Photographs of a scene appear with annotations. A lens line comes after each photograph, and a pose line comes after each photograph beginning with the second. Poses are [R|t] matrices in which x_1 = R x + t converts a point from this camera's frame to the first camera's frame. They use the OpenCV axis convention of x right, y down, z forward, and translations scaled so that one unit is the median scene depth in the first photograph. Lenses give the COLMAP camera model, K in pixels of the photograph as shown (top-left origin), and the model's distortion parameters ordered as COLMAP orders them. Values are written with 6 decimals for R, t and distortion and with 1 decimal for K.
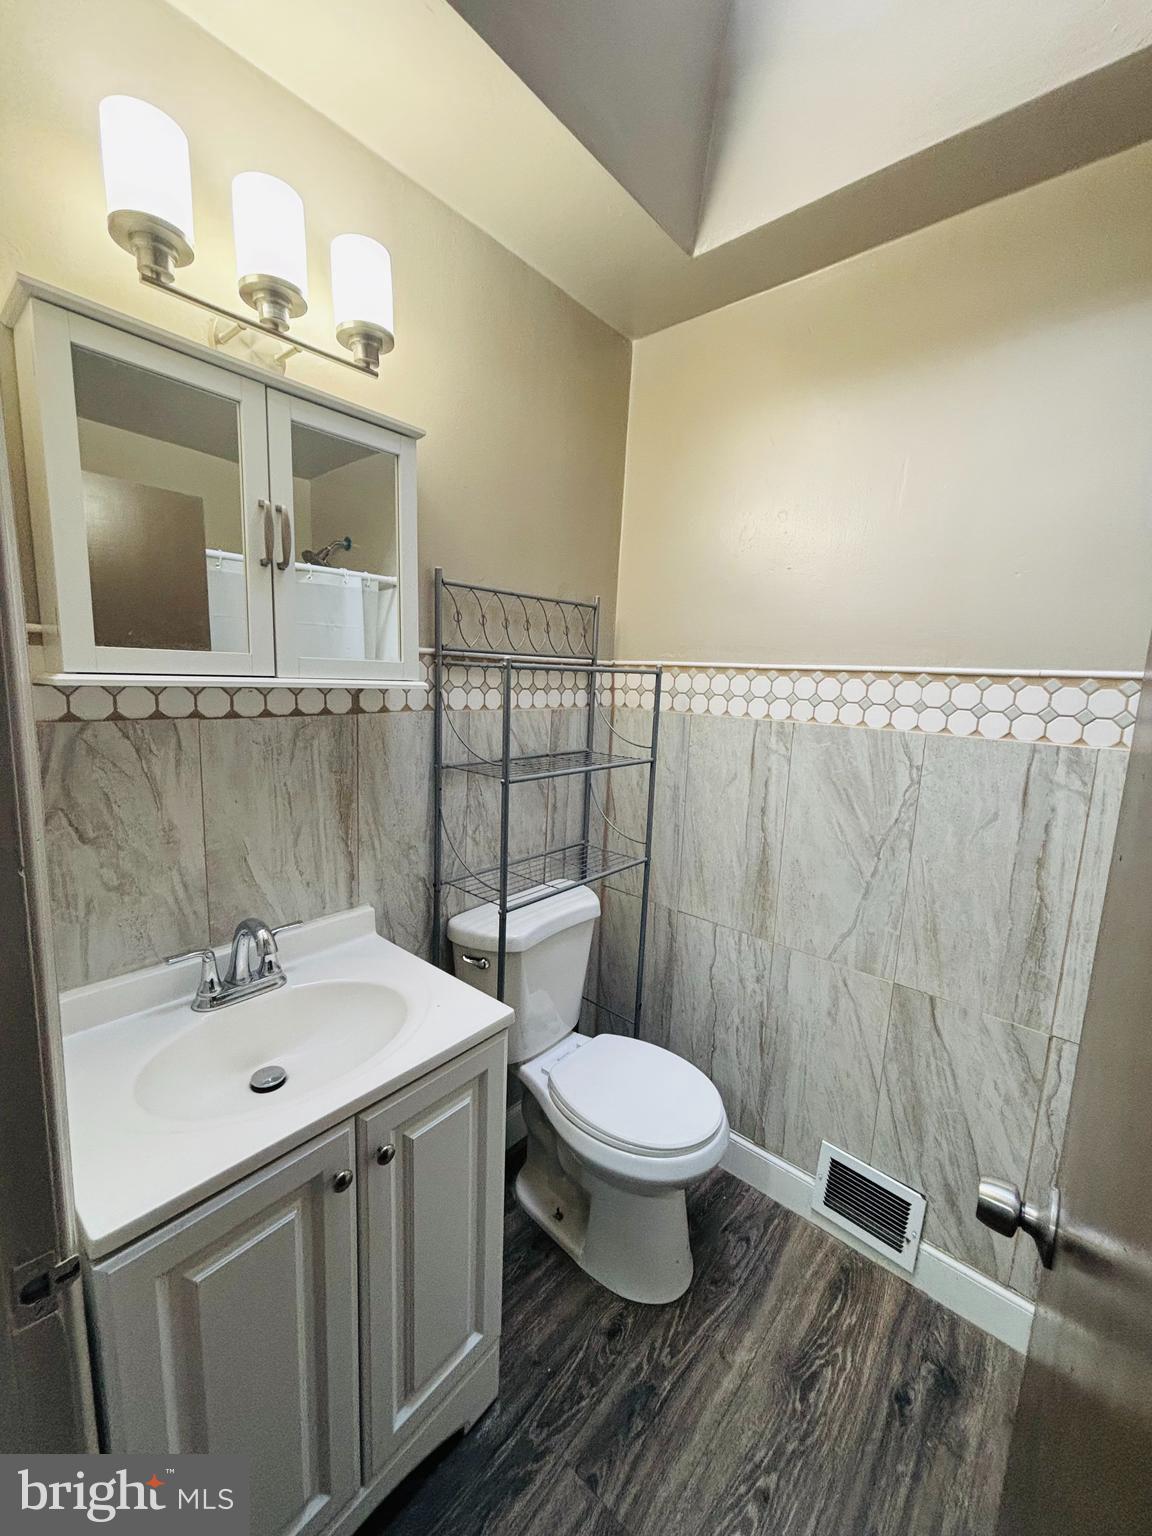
lens RADIAL K [[616.8, 0, 577.0], [0, 616.8, 766.2], [0, 0, 1]] dist [0.000545, -0.000626]
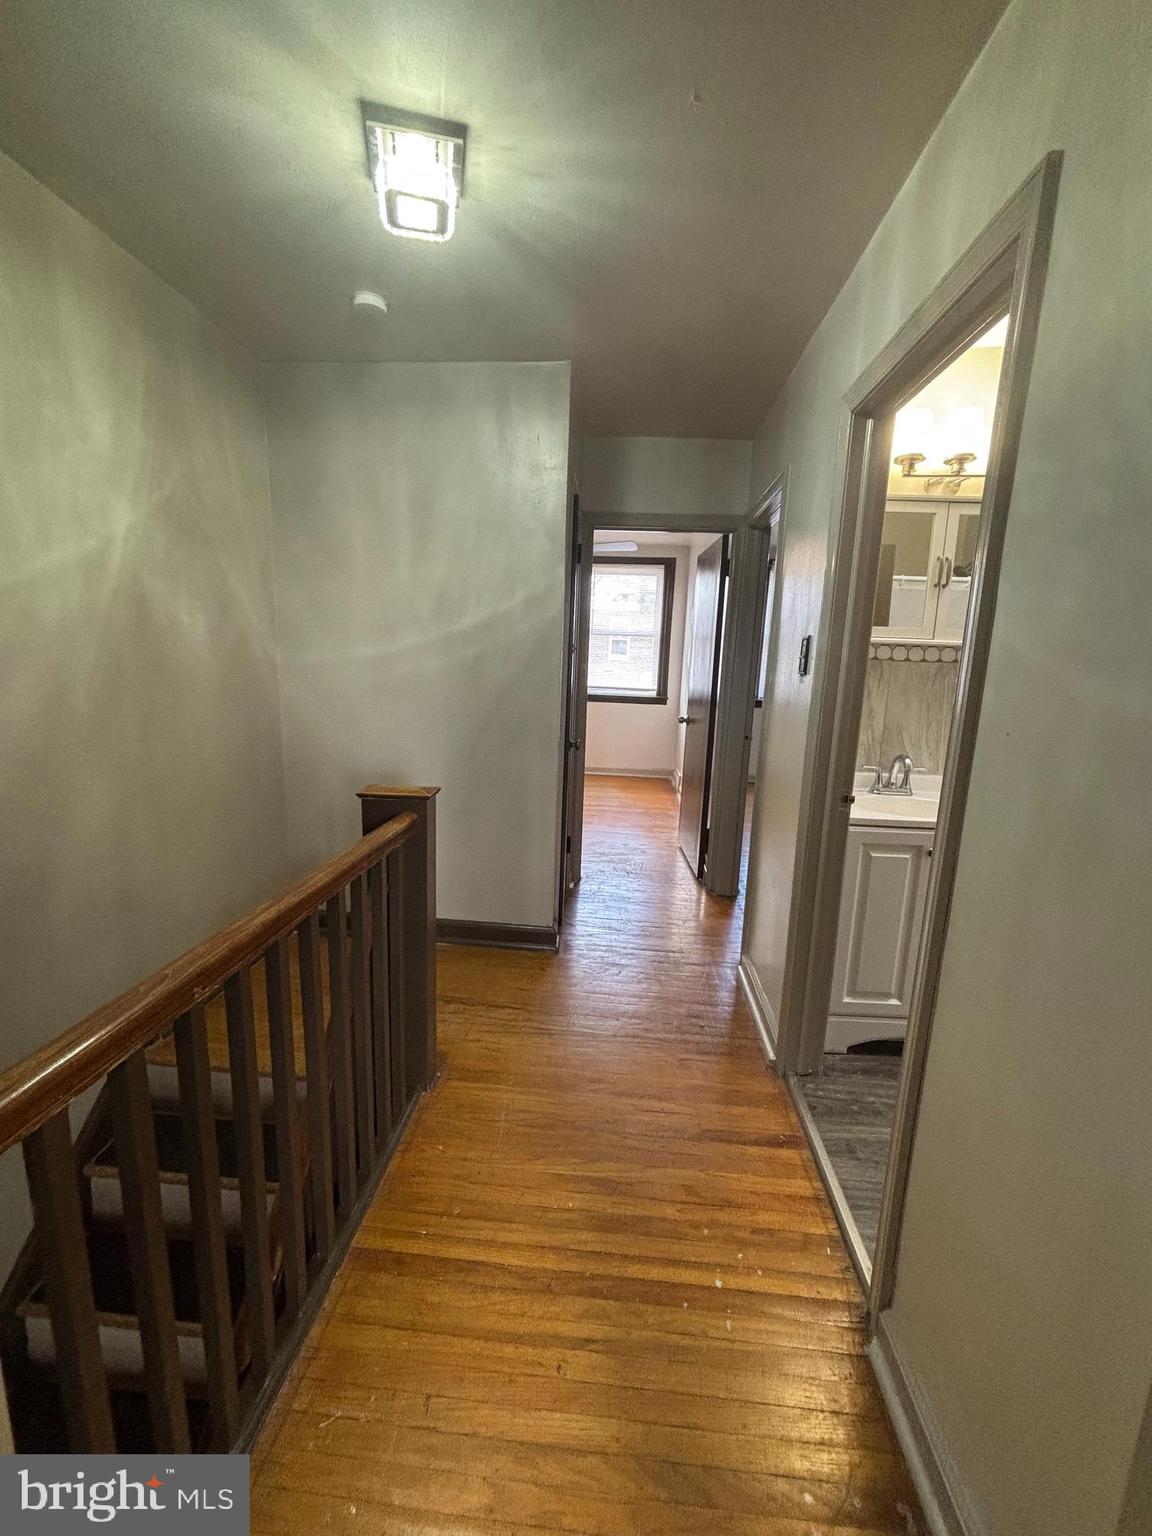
lens RADIAL K [[627.5, 0, 576.0], [0, 627.5, 768.0], [0, 0, 1]] dist [-0.002509, -0.000148]
pose [[0.596892, 0.117944, -0.793605, 0.522039], [-0.125984, 0.990644, 0.052471, 0.325640], [0.792368, 0.068662, 0.606166, -1.203482]]
